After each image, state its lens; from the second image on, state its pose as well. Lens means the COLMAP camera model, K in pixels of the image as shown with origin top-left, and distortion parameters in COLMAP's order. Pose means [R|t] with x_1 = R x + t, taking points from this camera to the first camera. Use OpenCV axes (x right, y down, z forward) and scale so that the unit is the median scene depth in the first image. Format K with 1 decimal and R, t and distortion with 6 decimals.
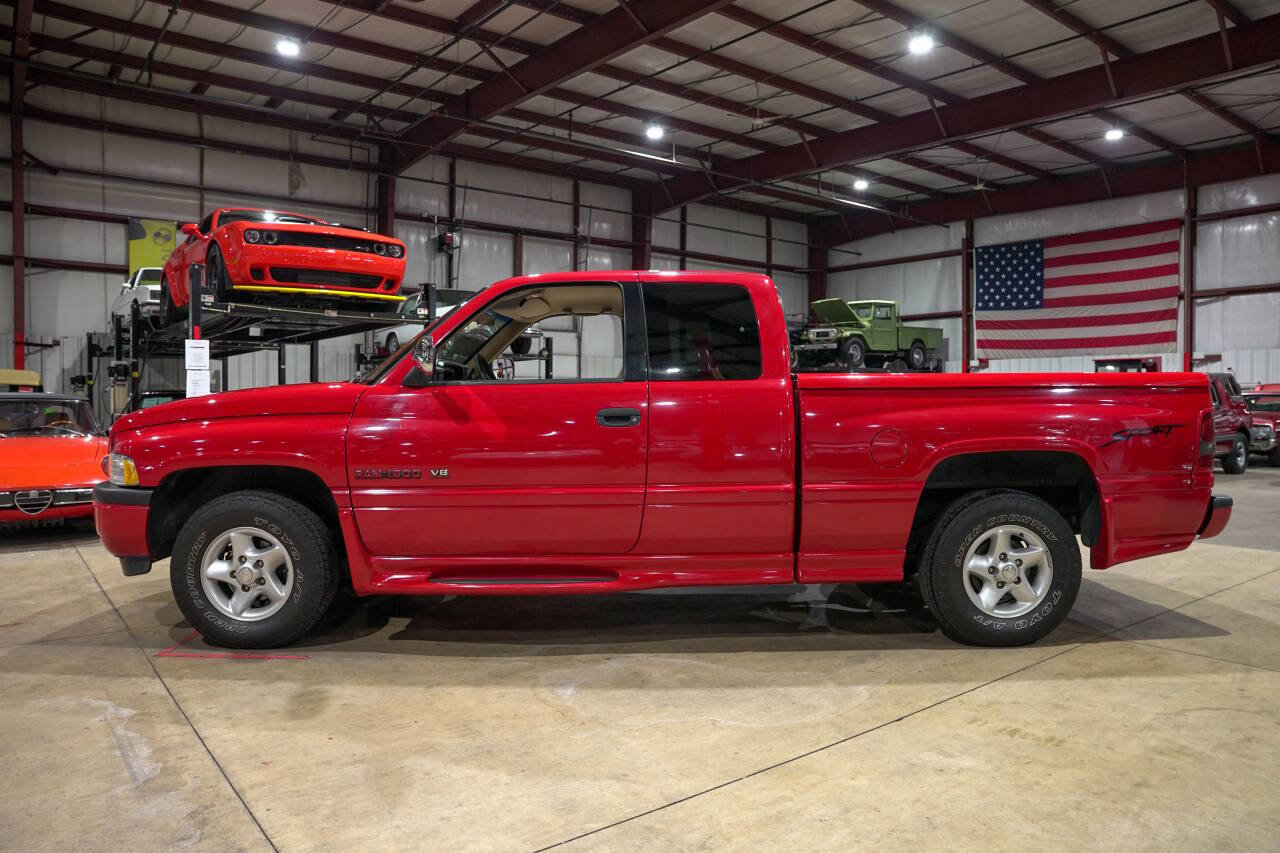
lens RADIAL K [[875.6, 0, 640.3], [0, 875.6, 423.0], [0, 0, 1]] dist [-0.138792, 0.109335]
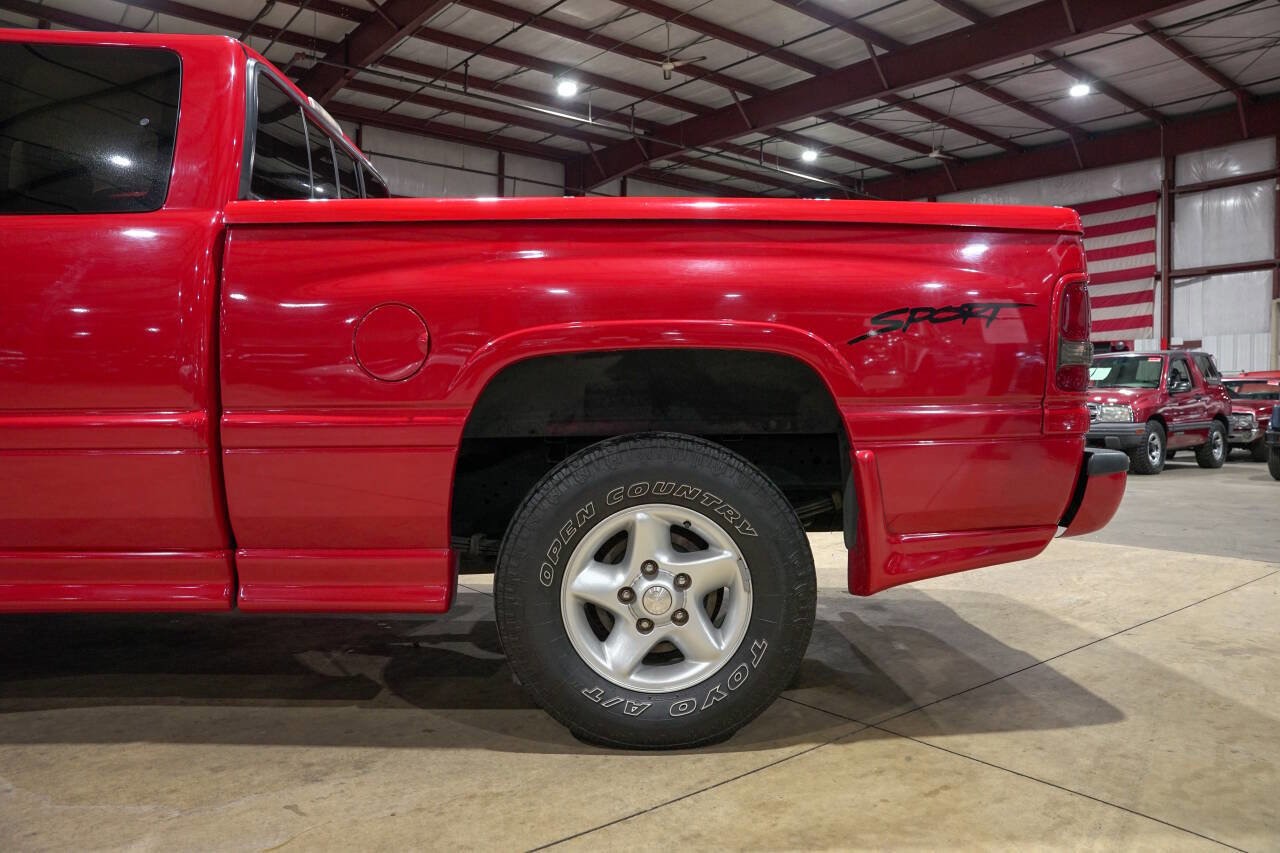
lens RADIAL K [[875.6, 0, 637.8], [0, 875.6, 421.7], [0, 0, 1]] dist [-0.138792, 0.109335]
pose [[0.999981, 0.004772, 0.003914, 0.182523], [-0.004746, 0.999967, -0.006638, 0.033195], [-0.003945, 0.006619, 0.999970, 0.218941]]
